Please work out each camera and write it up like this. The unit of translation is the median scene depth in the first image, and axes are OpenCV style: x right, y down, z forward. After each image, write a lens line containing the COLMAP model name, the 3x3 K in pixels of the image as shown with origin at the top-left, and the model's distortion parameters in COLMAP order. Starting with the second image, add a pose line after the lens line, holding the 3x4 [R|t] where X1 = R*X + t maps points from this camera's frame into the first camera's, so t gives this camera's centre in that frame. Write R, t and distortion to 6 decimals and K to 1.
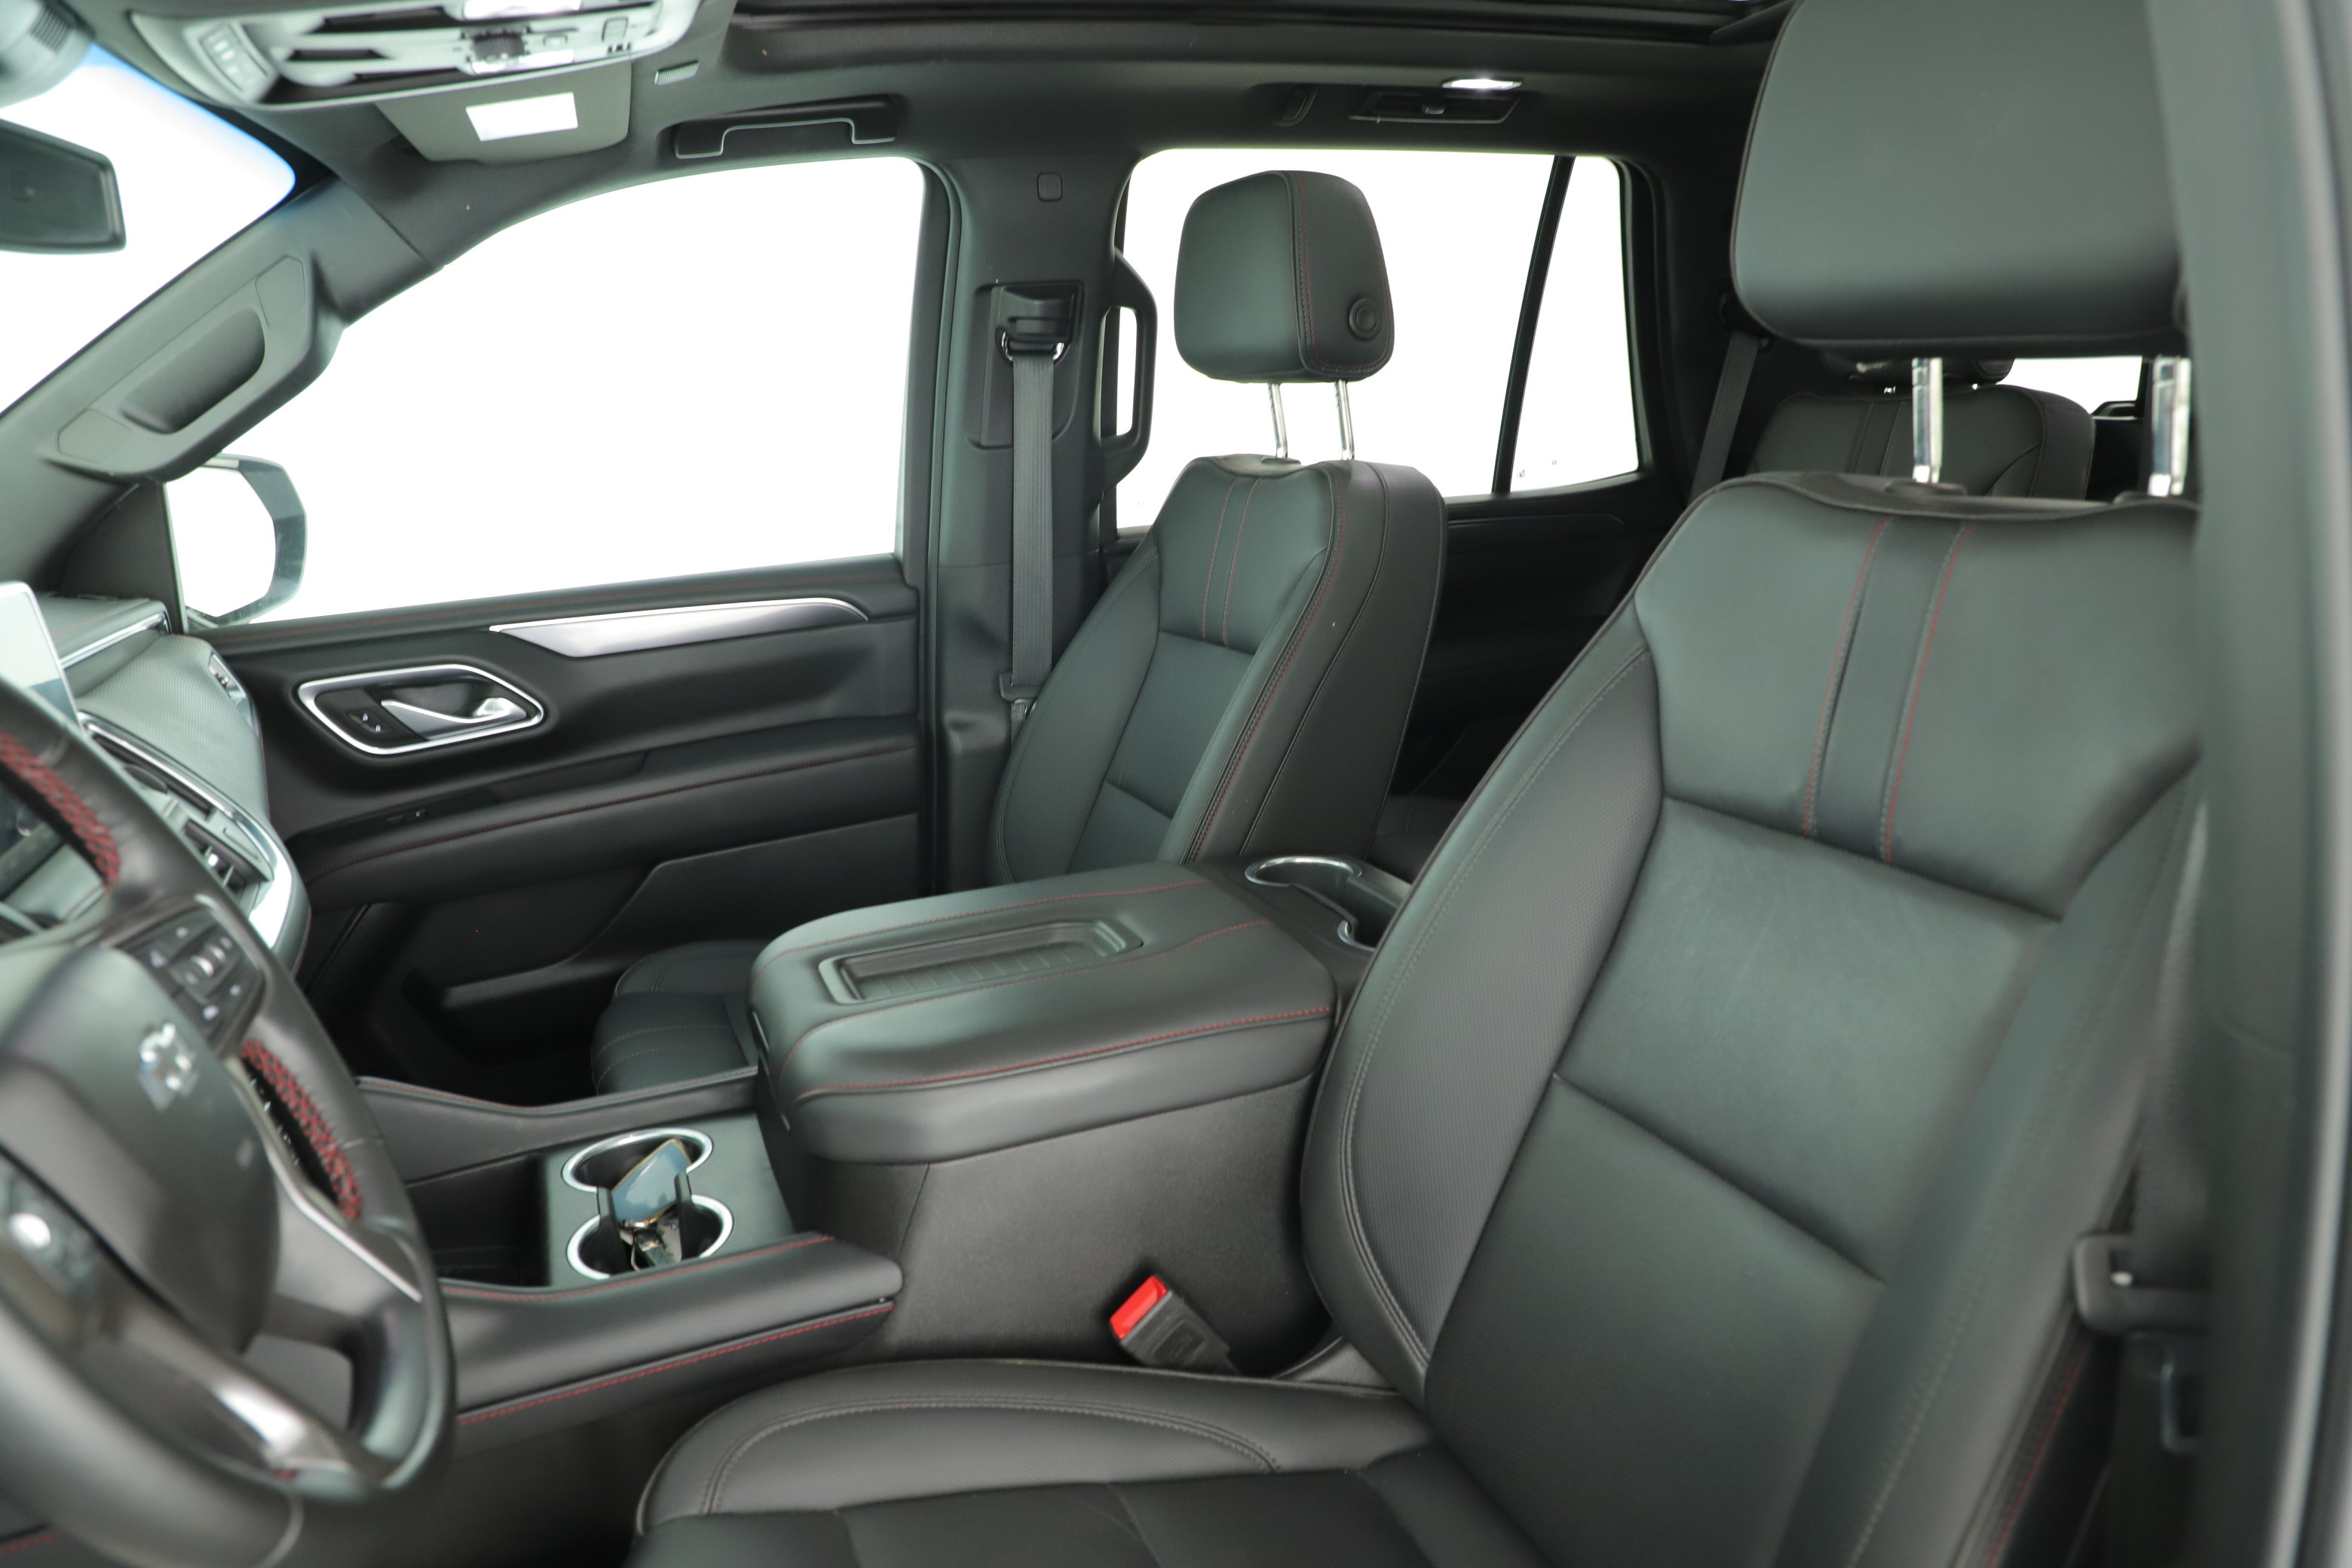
lens RADIAL K [[1606.0, 0, 1176.9], [0, 1606.0, 772.9], [0, 0, 1]] dist [-0.079159, 0.041457]
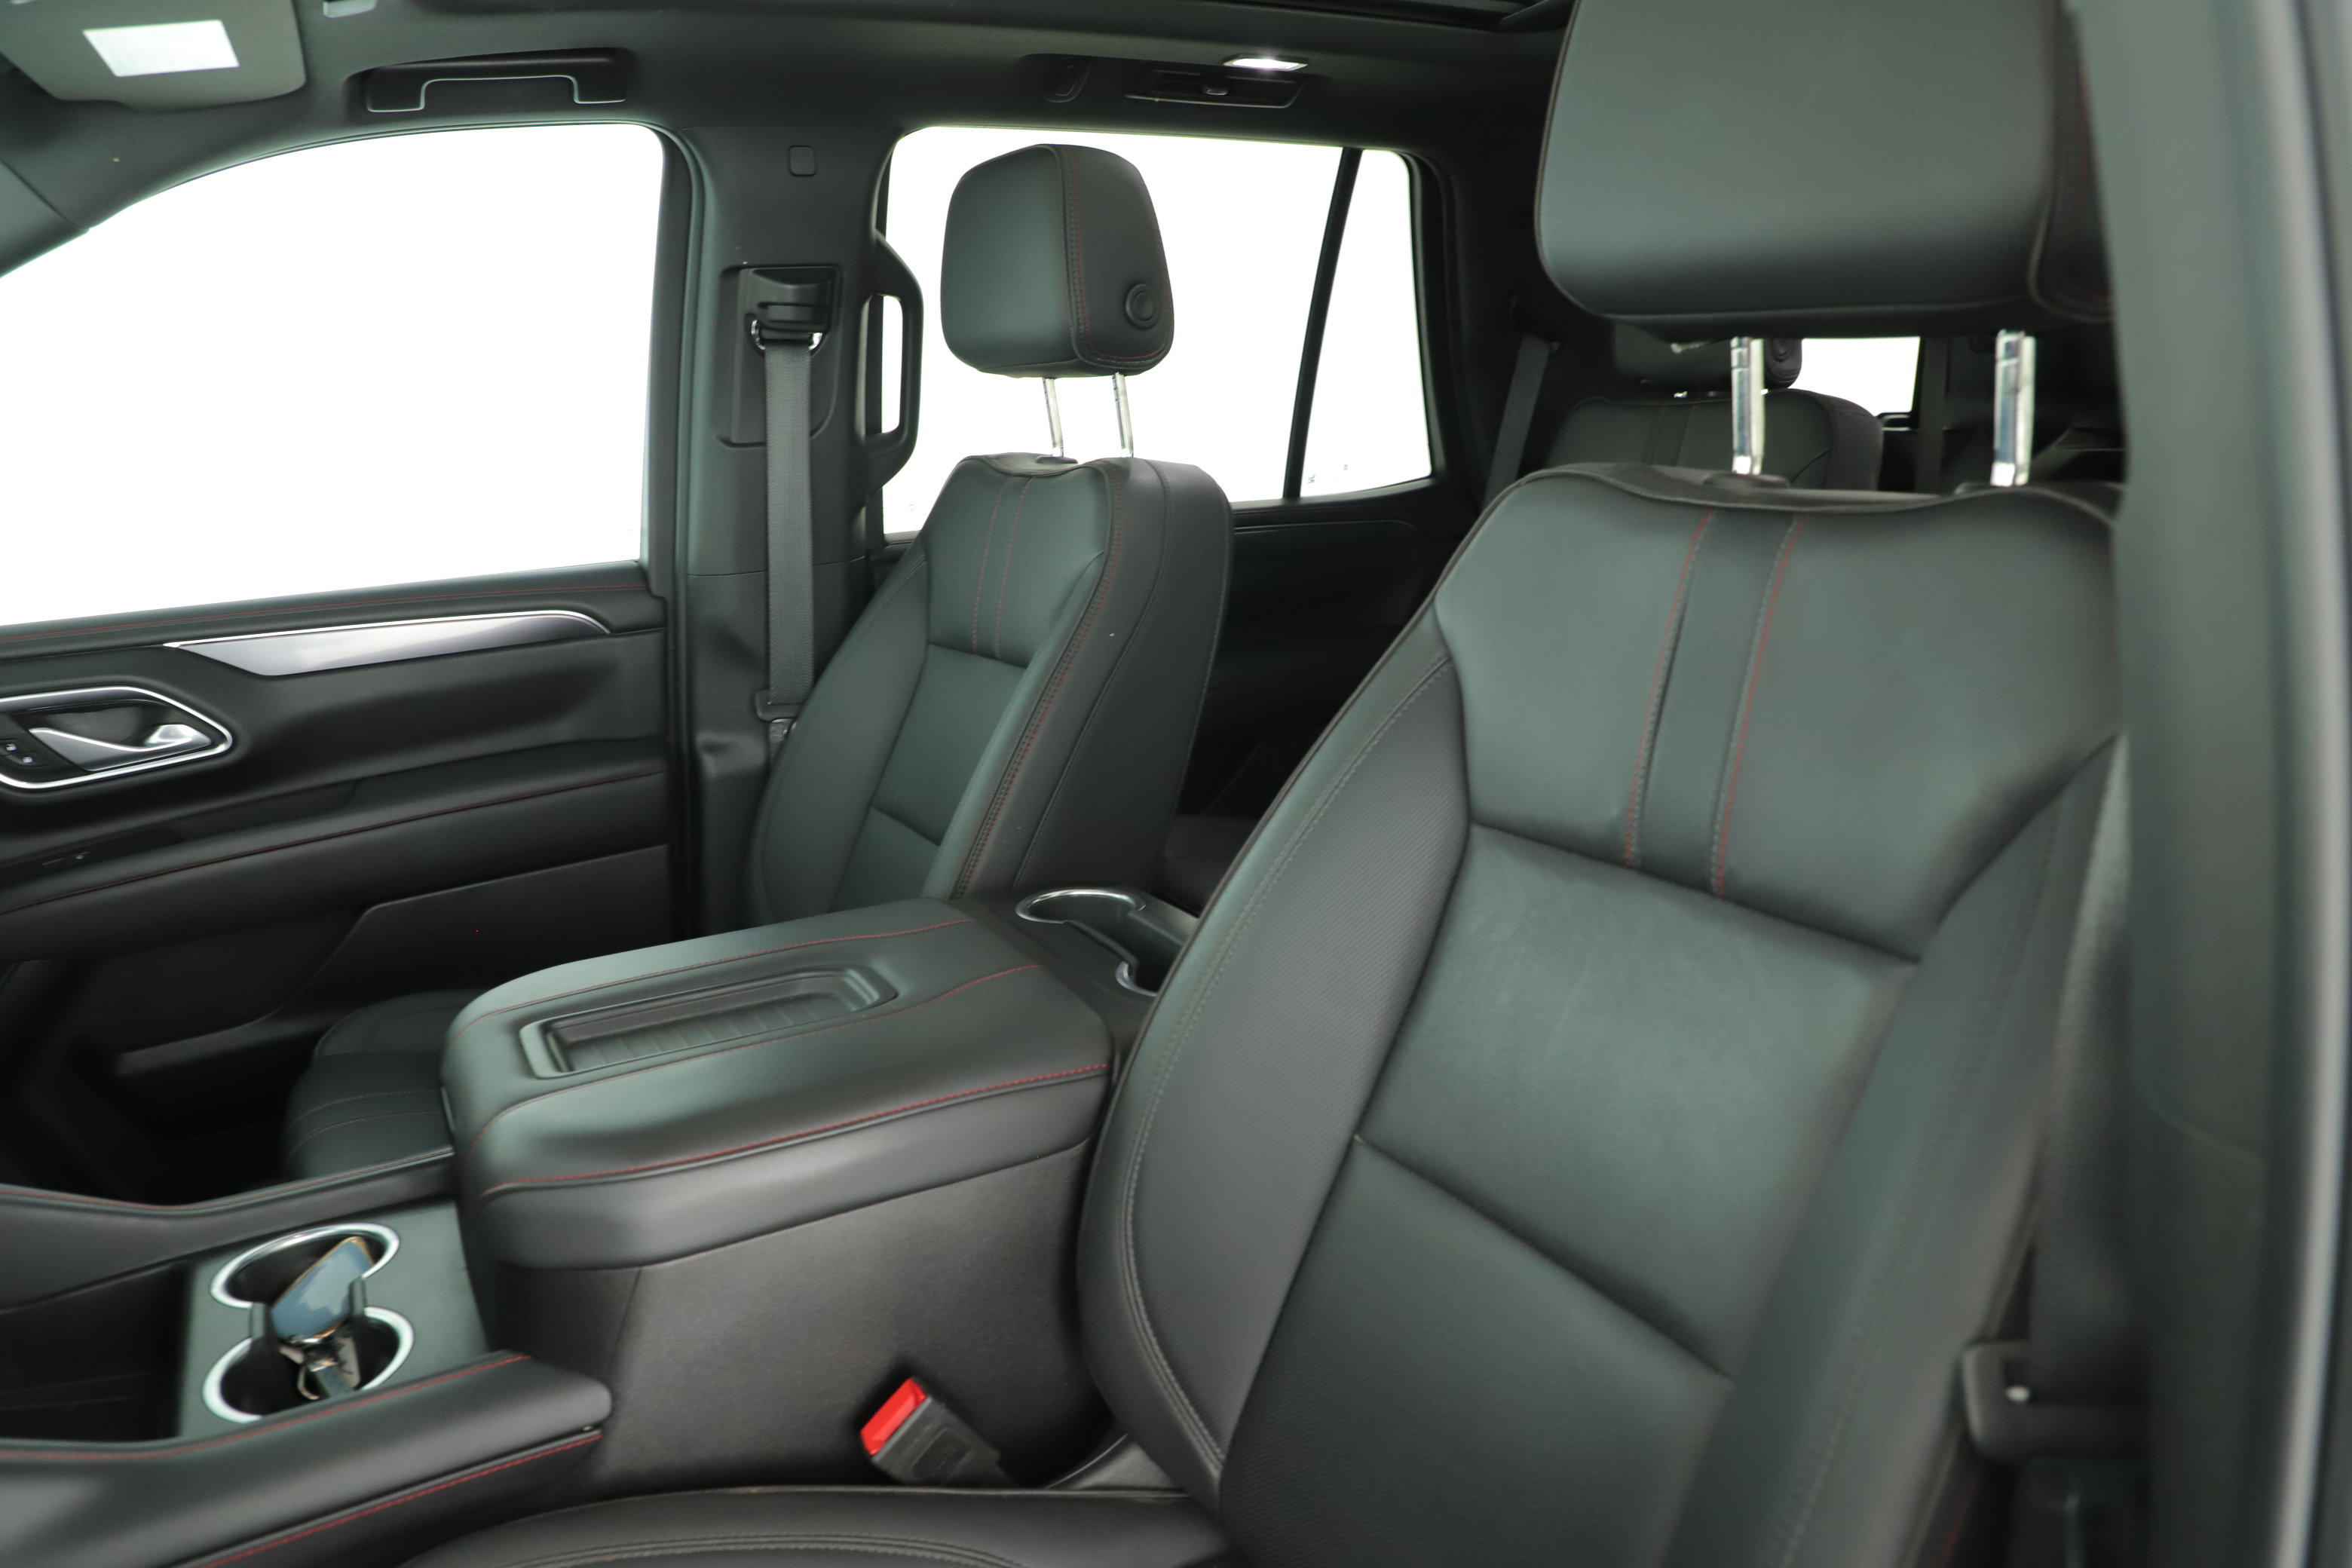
lens RADIAL K [[1606.0, 0, 1176.9], [0, 1606.0, 772.9], [0, 0, 1]] dist [-0.079159, 0.041457]
pose [[0.992158, -0.014067, 0.124198, 0.023673], [0.015100, 0.999859, -0.007383, -0.007395], [-0.124077, 0.009200, 0.992230, 0.100263]]
